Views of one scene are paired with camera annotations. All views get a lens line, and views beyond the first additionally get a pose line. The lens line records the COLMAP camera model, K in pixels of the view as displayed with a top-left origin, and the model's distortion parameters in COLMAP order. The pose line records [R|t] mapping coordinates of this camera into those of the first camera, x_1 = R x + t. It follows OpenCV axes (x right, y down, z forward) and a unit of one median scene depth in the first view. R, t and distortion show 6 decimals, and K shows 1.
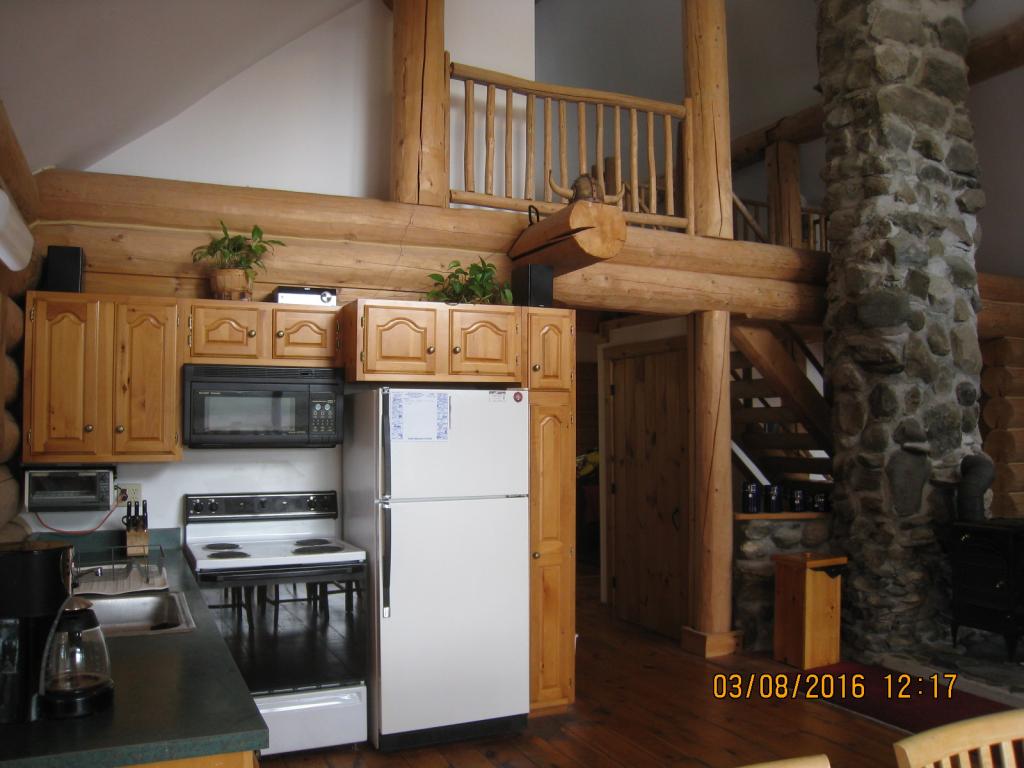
lens RADIAL K [[842.1, 0, 513.0], [0, 842.1, 379.8], [0, 0, 1]] dist [-0.161146, 0.104412]
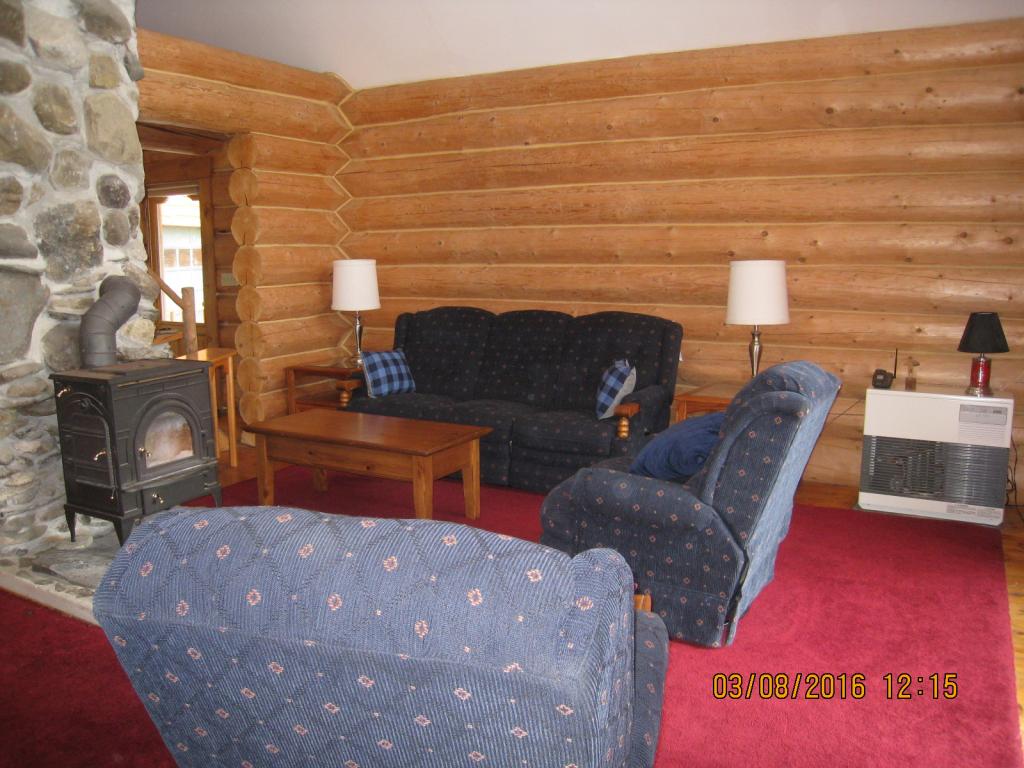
lens RADIAL K [[842.1, 0, 513.0], [0, 842.1, 379.8], [0, 0, 1]] dist [-0.161146, 0.104412]
pose [[0.809841, -0.091146, 0.579526, 0.421840], [-0.026624, 0.981129, 0.191513, 0.035240], [-0.586045, -0.170525, 0.792132, 0.188075]]
